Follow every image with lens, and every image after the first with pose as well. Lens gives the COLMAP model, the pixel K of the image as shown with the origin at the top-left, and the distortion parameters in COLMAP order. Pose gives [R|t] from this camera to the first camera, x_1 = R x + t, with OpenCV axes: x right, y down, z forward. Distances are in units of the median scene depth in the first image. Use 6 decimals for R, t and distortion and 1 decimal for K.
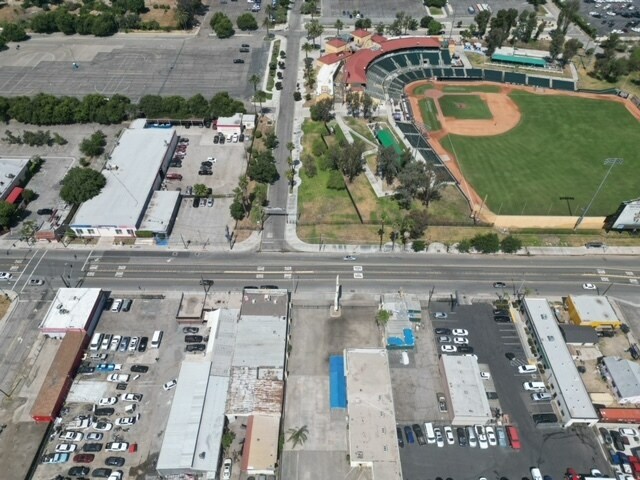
lens RADIAL K [[447.9, 0, 319.2], [0, 447.9, 241.5], [0, 0, 1]] dist [0.064902, -0.059426]
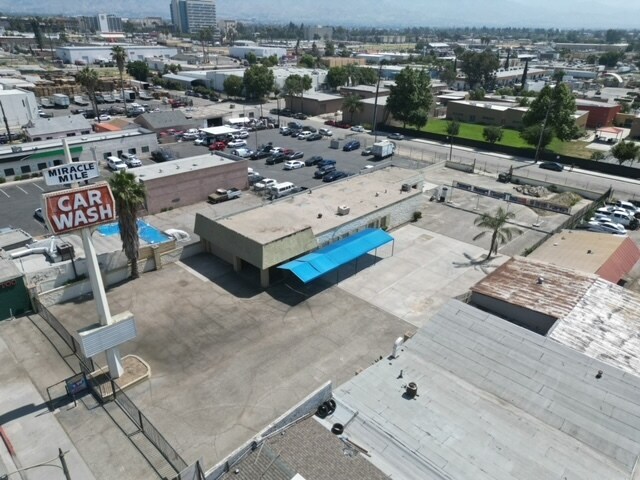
lens RADIAL K [[447.9, 0, 319.2], [0, 447.9, 241.5], [0, 0, 1]] dist [0.064902, -0.059426]
pose [[-0.722360, -0.316479, 0.614847, -0.173869], [0.475954, 0.417477, 0.774067, -0.008335], [-0.501661, 0.851794, -0.150939, 0.983697]]
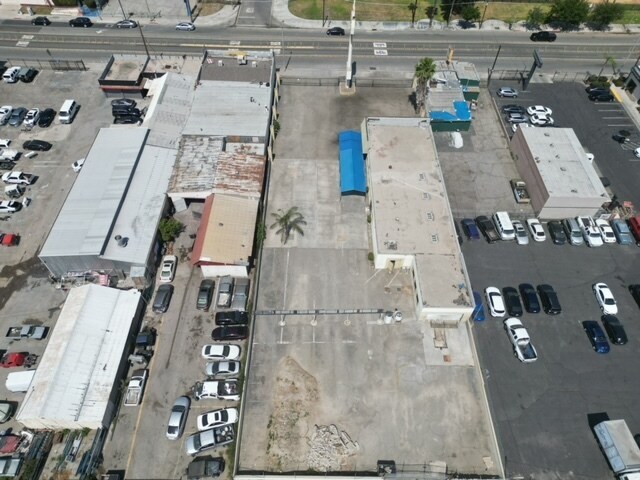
lens RADIAL K [[447.9, 0, 319.2], [0, 447.9, 241.5], [0, 0, 1]] dist [0.064902, -0.059426]
pose [[0.999969, 0.006531, 0.004416, -0.006617], [-0.006933, 0.995136, 0.098267, 0.334728], [-0.003753, -0.098295, 0.995150, 0.342043]]
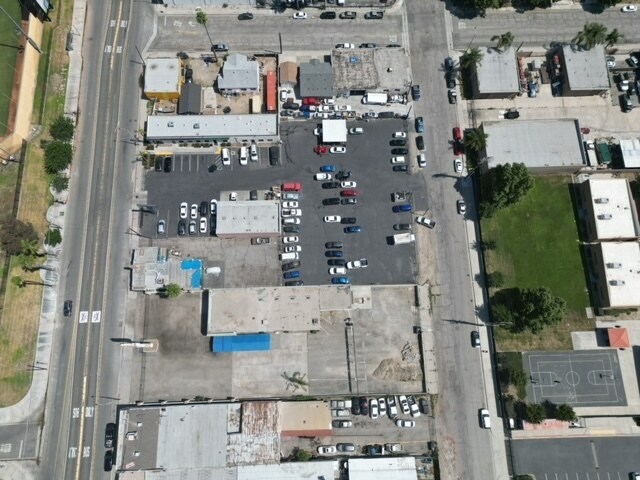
lens RADIAL K [[447.9, 0, 319.2], [0, 447.9, 241.5], [0, 0, 1]] dist [0.064902, -0.059426]
pose [[-0.033836, -0.973345, 0.226837, 0.024889], [0.702573, 0.138257, 0.698052, -0.257642], [-0.710807, 0.182989, 0.679167, 0.172710]]
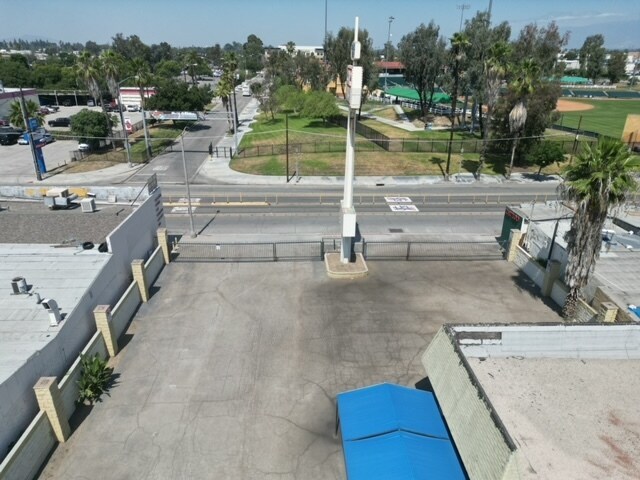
lens RADIAL K [[447.9, 0, 319.2], [0, 447.9, 241.5], [0, 0, 1]] dist [0.064902, -0.059426]
pose [[0.998498, -0.018212, 0.051668, 0.009374], [0.037124, 0.918496, -0.393684, 0.258528], [-0.040287, 0.395011, 0.917793, 0.814260]]
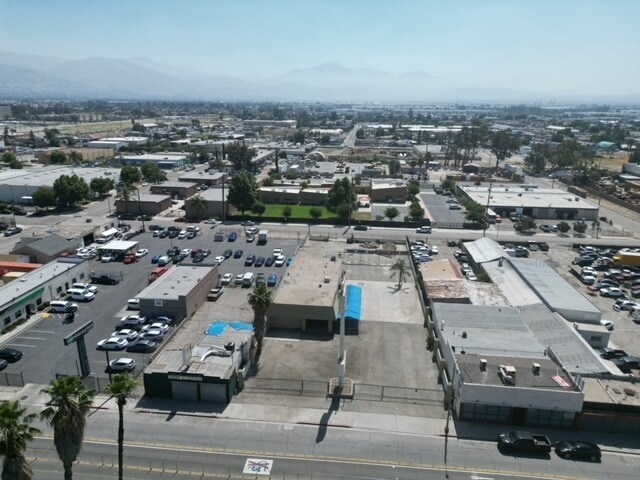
lens RADIAL K [[447.9, 0, 319.2], [0, 447.9, 241.5], [0, 0, 1]] dist [0.064902, -0.059426]
pose [[-0.994100, -0.052126, 0.095124, 0.024262], [0.060625, 0.460200, 0.885743, -0.324761], [-0.089947, 0.886284, -0.454324, 1.146530]]
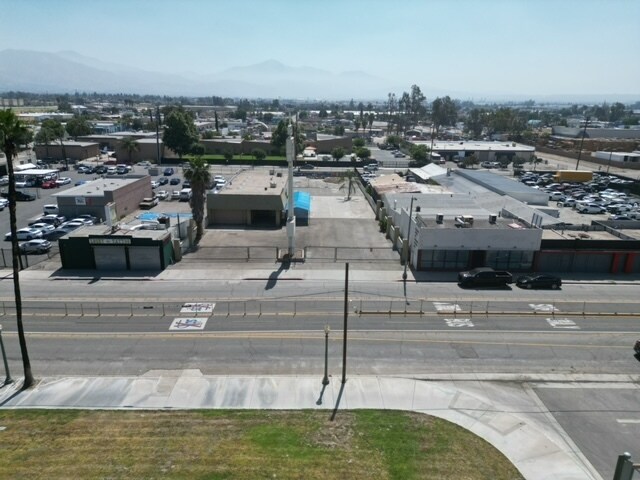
lens RADIAL K [[447.9, 0, 319.2], [0, 447.9, 241.5], [0, 0, 1]] dist [0.064902, -0.059426]
pose [[-0.999477, -0.021606, -0.024072, 0.022122], [-0.031287, 0.456874, 0.888981, -0.224583], [-0.008209, 0.889269, -0.457311, 1.250735]]
